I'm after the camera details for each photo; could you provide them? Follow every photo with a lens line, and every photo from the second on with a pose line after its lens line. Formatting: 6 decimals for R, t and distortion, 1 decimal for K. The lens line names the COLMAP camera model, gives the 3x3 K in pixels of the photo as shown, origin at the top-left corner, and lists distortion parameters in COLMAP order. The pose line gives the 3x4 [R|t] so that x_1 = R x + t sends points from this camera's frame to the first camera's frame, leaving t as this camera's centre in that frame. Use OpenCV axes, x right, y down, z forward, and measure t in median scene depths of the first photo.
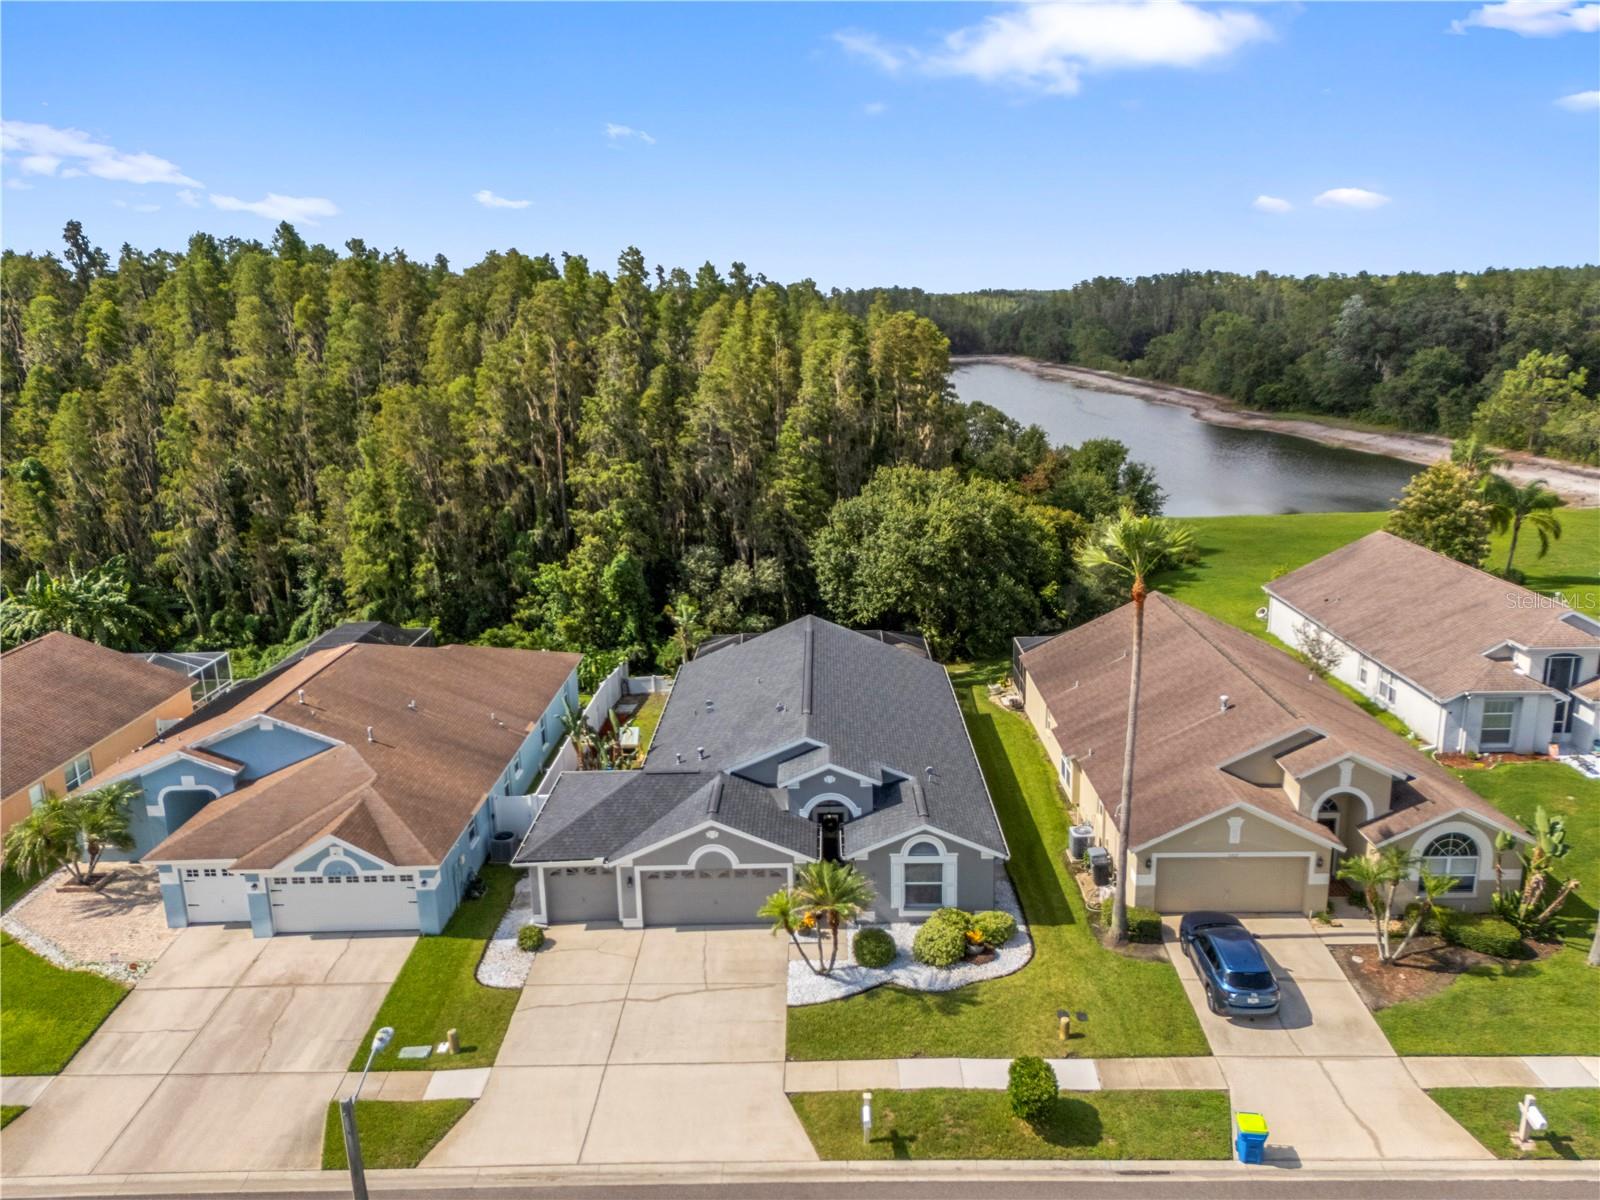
lens RADIAL K [[1173.9, 0, 800.0], [0, 1173.9, 600.0], [0, 0, 1]] dist [0.064500, -0.042964]
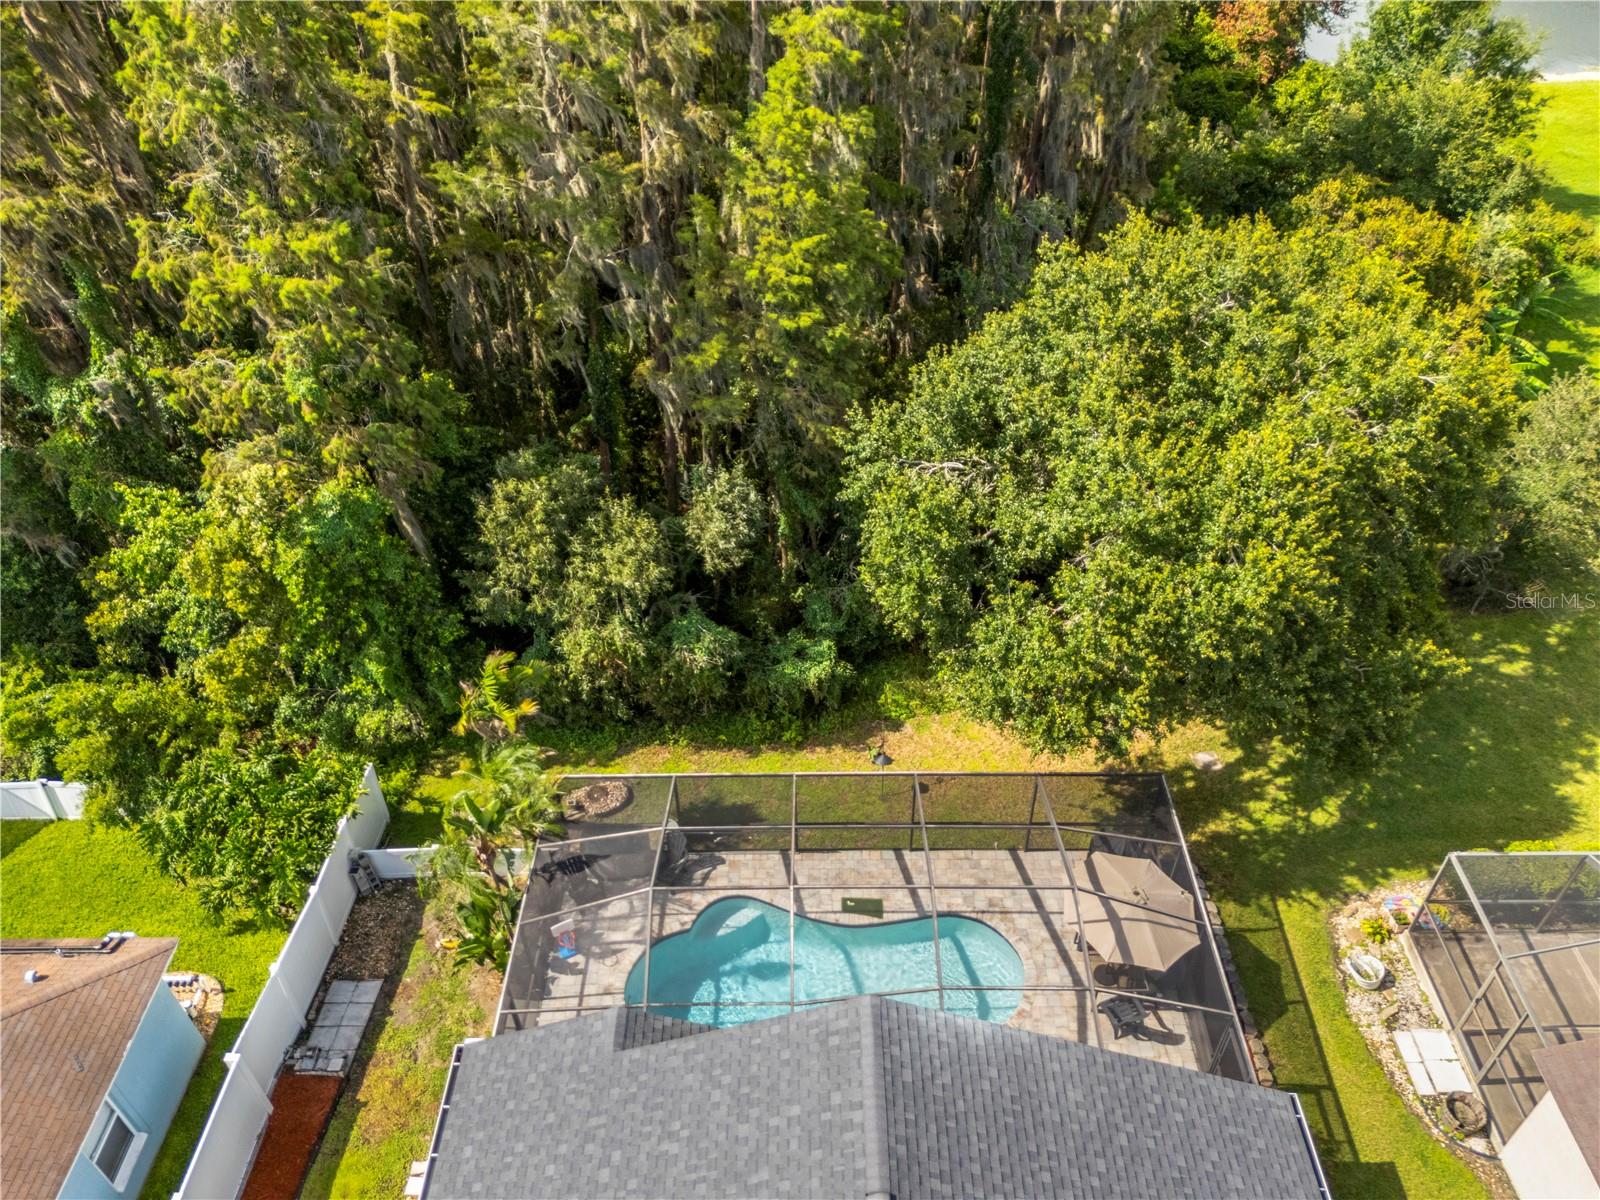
lens RADIAL K [[1180.1, 0, 800.0], [0, 1180.1, 600.0], [0, 0, 1]] dist [0.067133, -0.056769]
pose [[0.999918, 0.000499, 0.012771, -0.018337], [-0.006126, 0.895687, 0.444643, -0.304209], [-0.011217, -0.444685, 0.895617, 1.158884]]
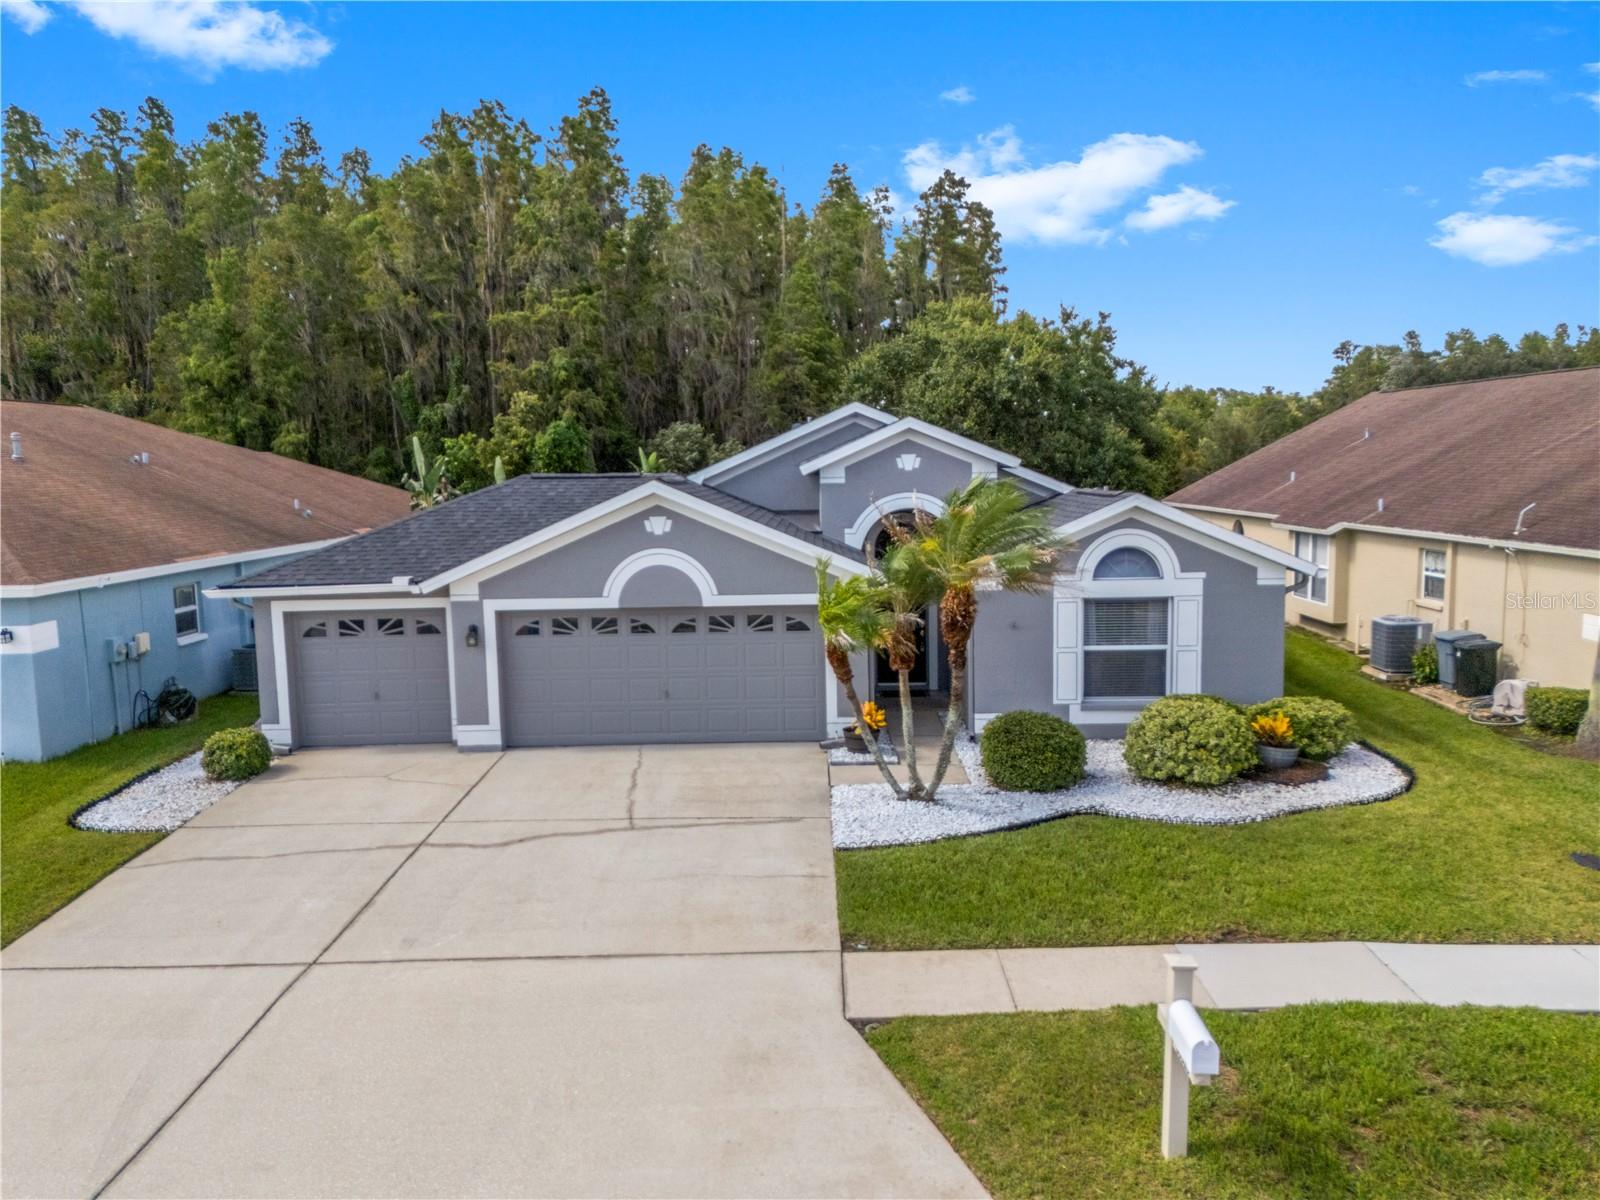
lens RADIAL K [[1180.1, 0, 800.0], [0, 1180.1, 600.0], [0, 0, 1]] dist [0.067133, -0.056769]
pose [[0.999974, 0.005000, 0.005105, -0.022374], [-0.004323, 0.992154, -0.124947, 0.281287], [-0.005690, 0.124922, 0.992150, 0.550577]]
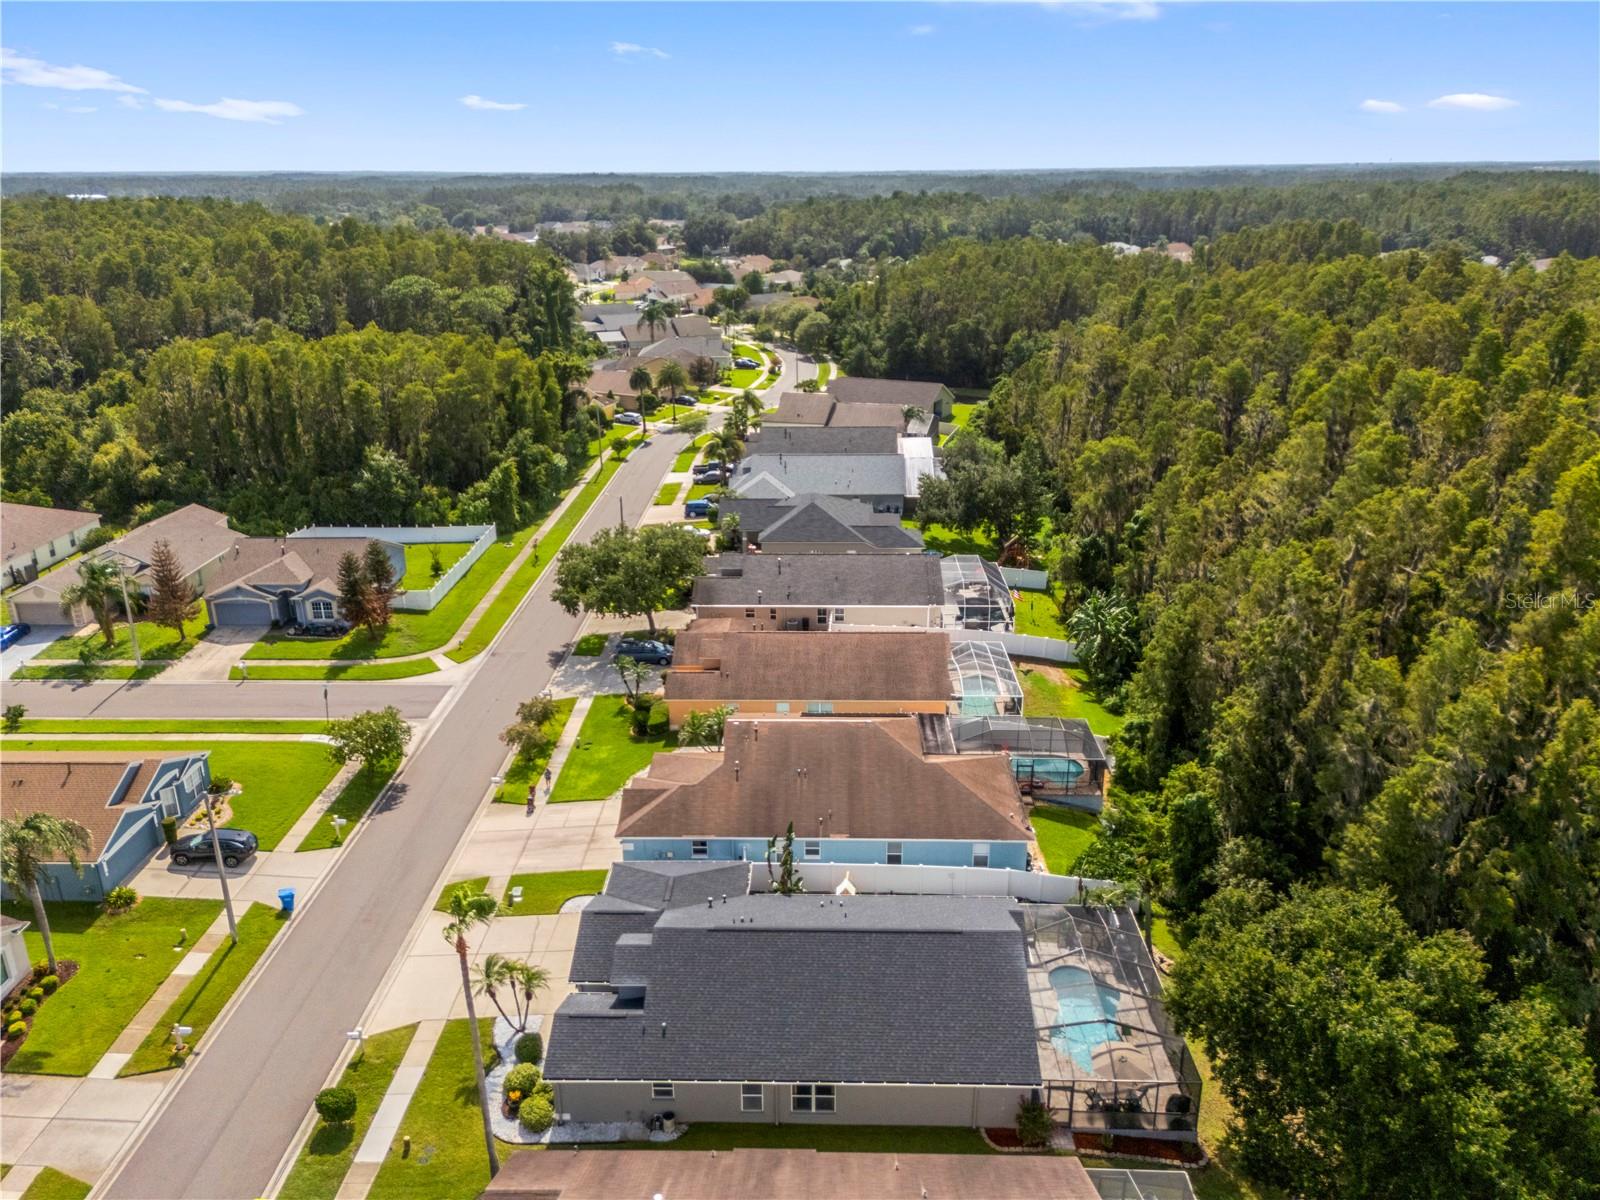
lens RADIAL K [[1173.9, 0, 800.0], [0, 1173.9, 600.0], [0, 0, 1]] dist [0.064500, -0.042964]
pose [[-0.002667, 0.363650, -0.931532, 1.157029], [-0.244896, 0.902932, 0.353186, -0.752375], [0.969546, 0.229070, 0.086648, 1.023073]]
